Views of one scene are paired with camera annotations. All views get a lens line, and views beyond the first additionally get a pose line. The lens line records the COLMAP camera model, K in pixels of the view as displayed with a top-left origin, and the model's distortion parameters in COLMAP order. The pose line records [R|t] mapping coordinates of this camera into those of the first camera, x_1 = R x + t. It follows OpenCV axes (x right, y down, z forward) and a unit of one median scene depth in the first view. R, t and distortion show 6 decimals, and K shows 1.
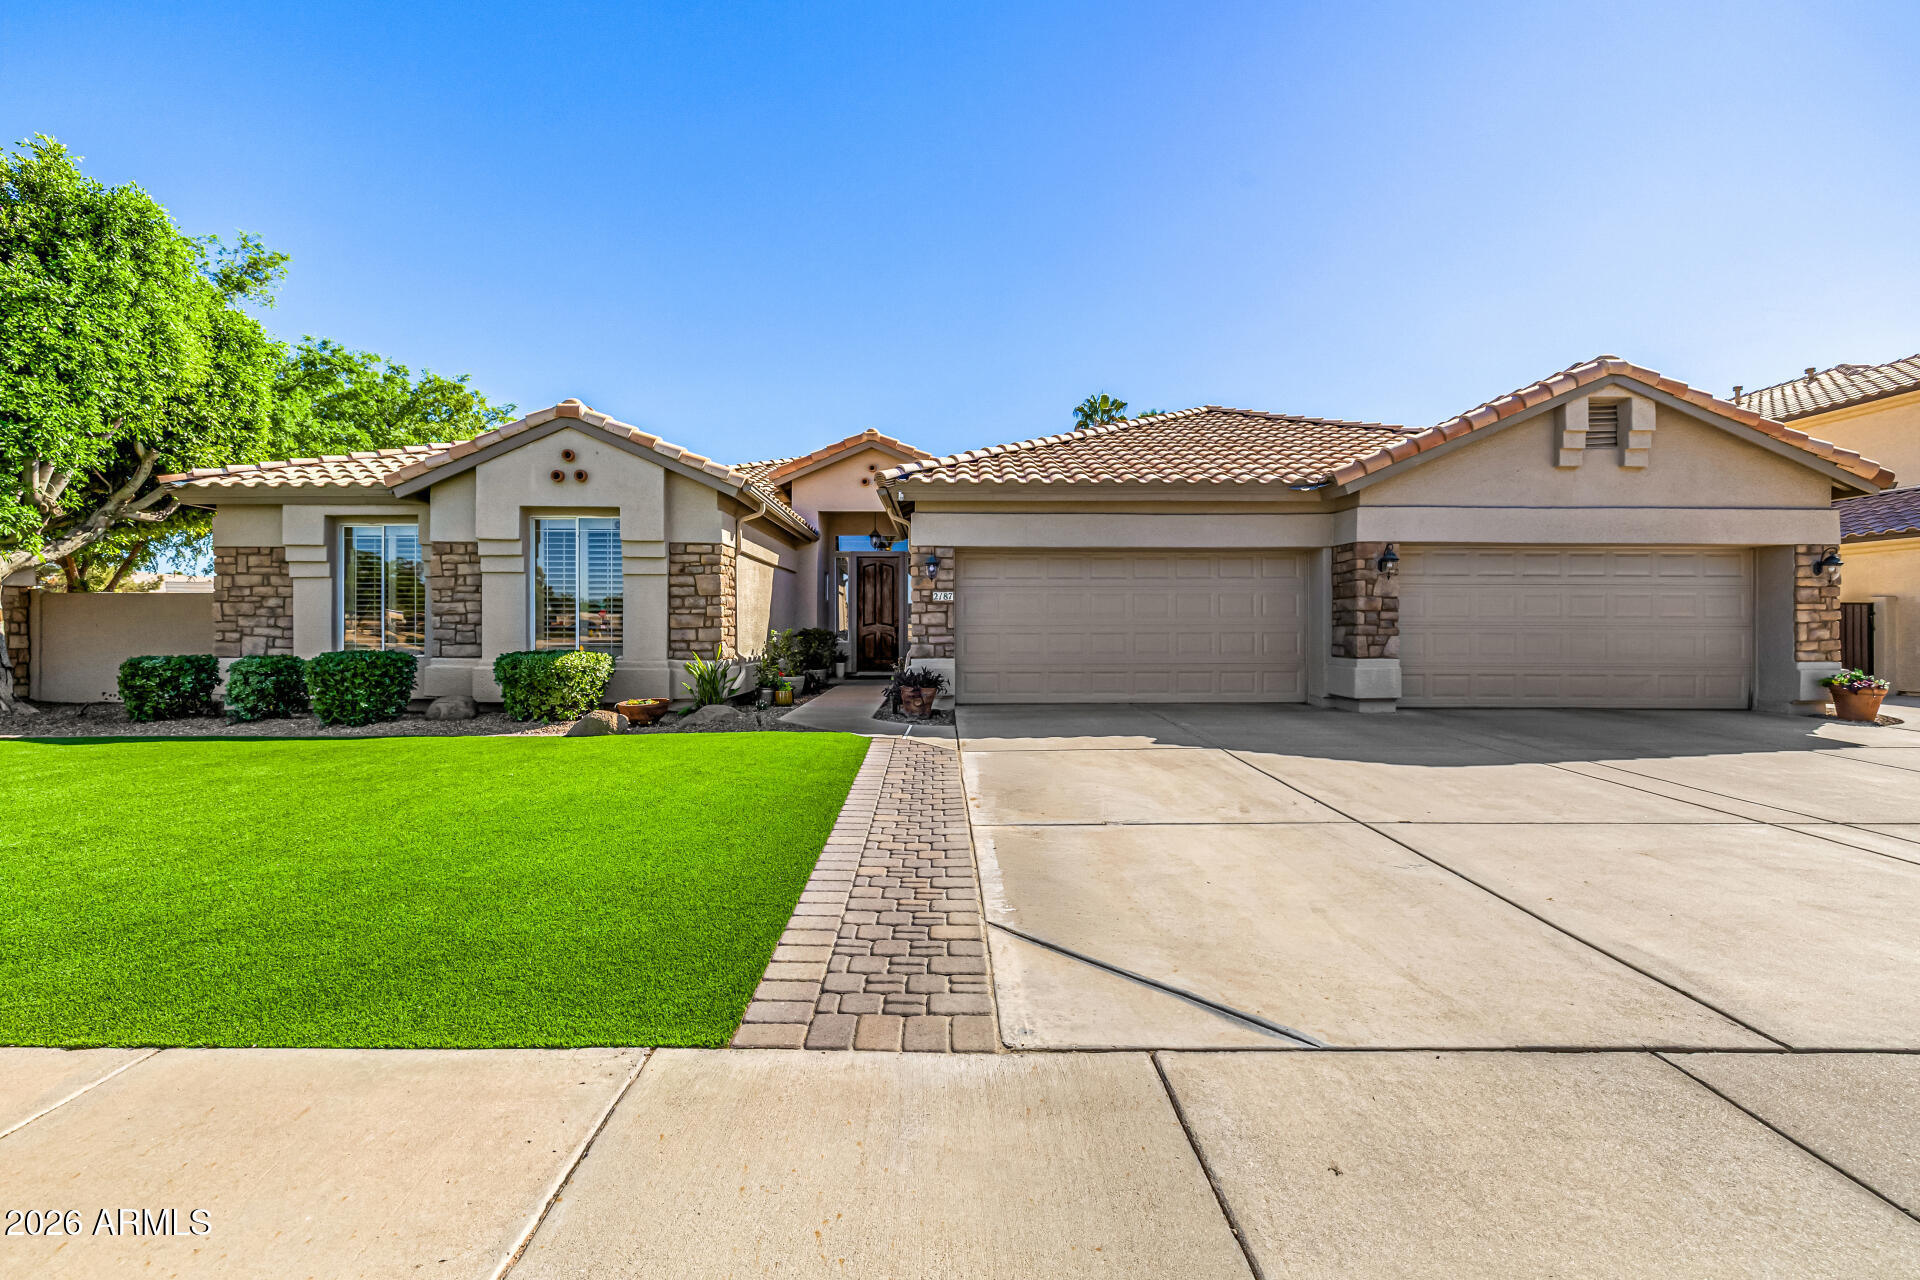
lens RADIAL K [[802.6, 0, 955.2], [0, 802.6, 629.5], [0, 0, 1]] dist [-0.000156, 0.000408]
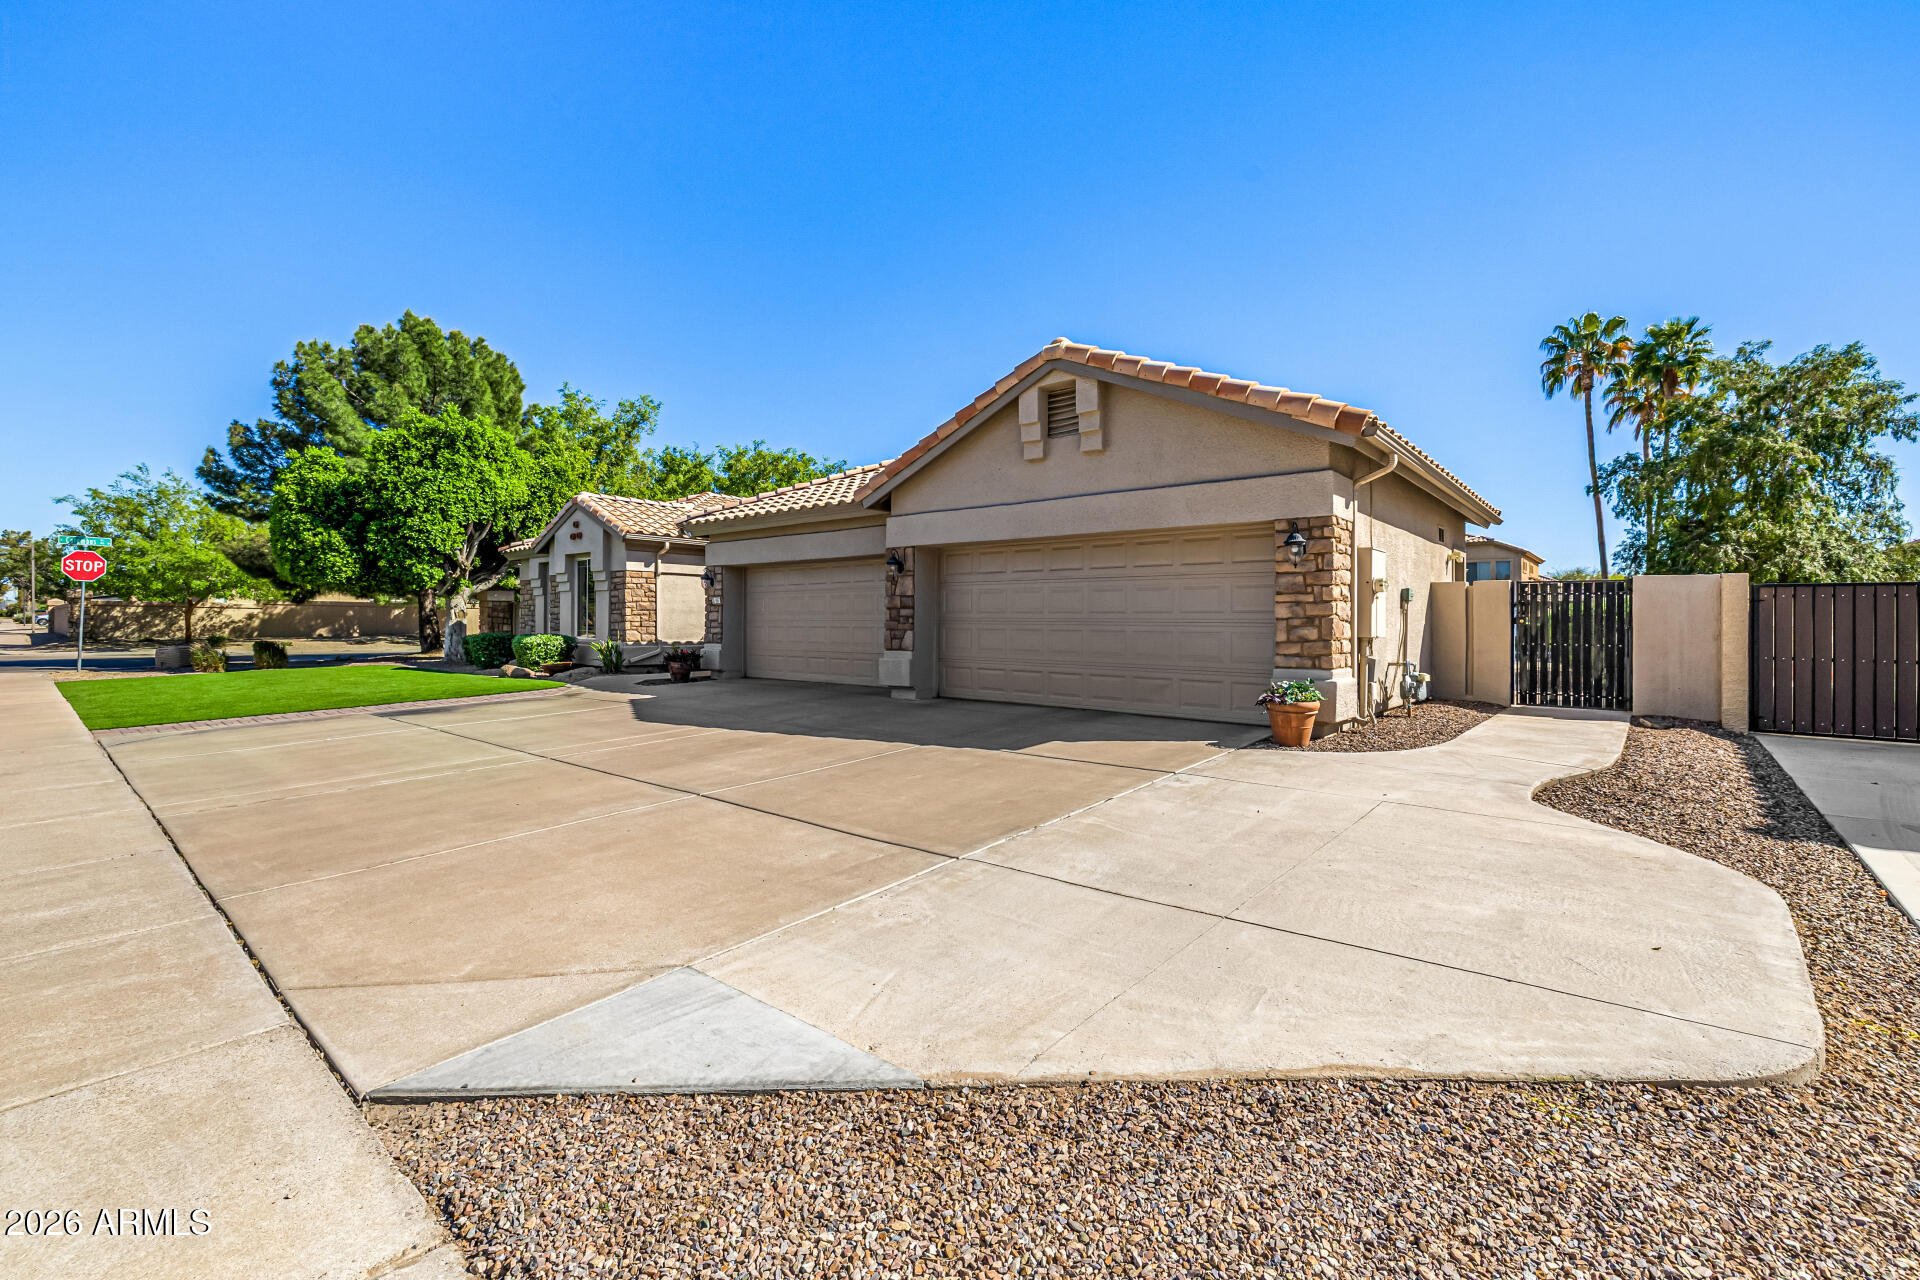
lens RADIAL K [[806.3, 0, 944.1], [0, 806.3, 624.9], [0, 0, 1]] dist [-0.000972, -0.000067]
pose [[0.758611, 0.004068, -0.651531, 1.266221], [-0.001422, 0.999988, 0.004588, -0.005256], [0.651542, -0.002554, 0.758608, 0.176184]]
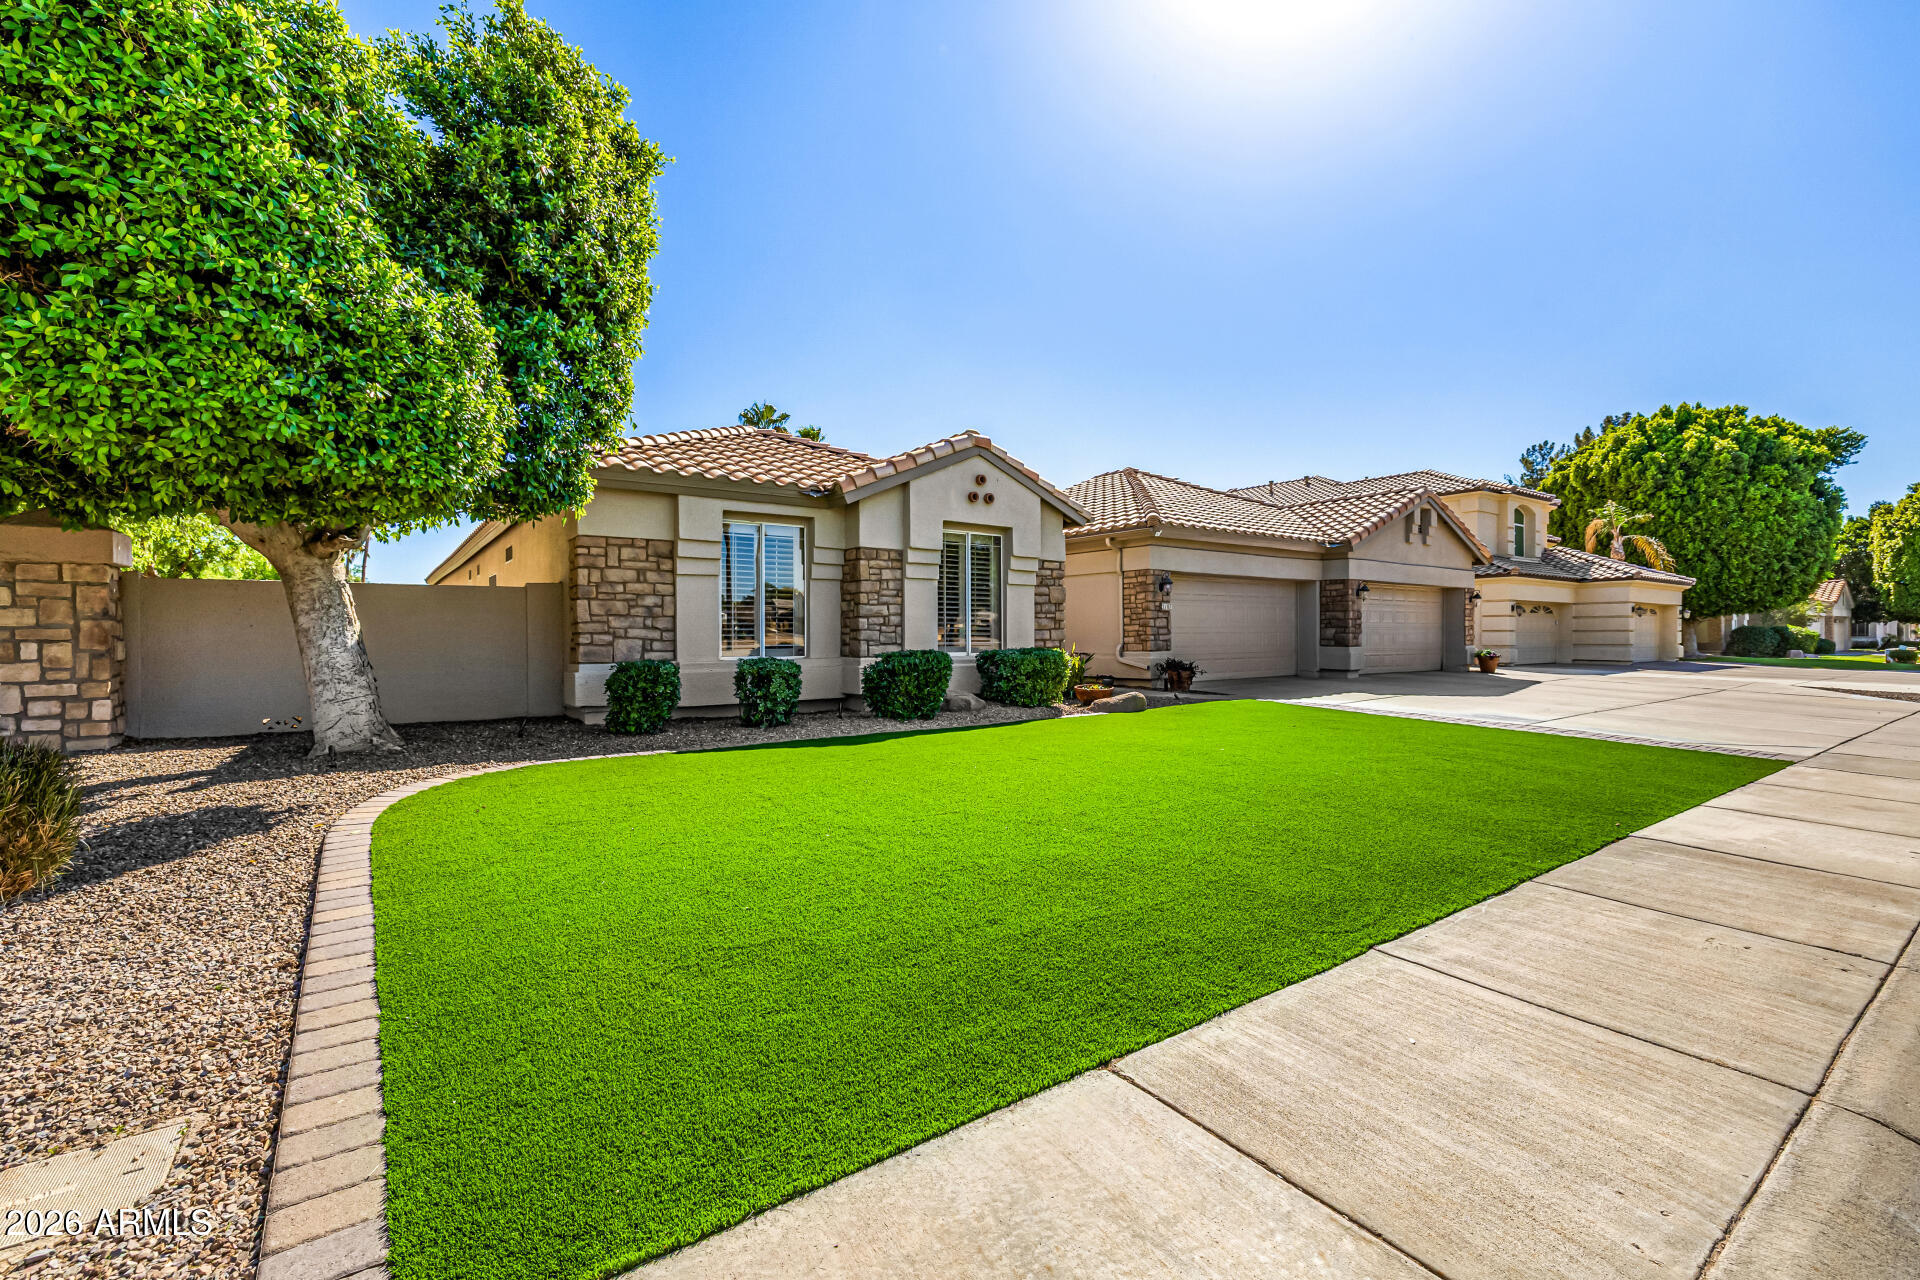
lens RADIAL K [[802.6, 0, 955.2], [0, 802.6, 629.5], [0, 0, 1]] dist [-0.000156, 0.000408]
pose [[0.818978, -0.001271, 0.573824, -1.151237], [-0.002898, 0.999976, 0.006352, -0.008951], [-0.573818, -0.006865, 0.818954, 0.071933]]
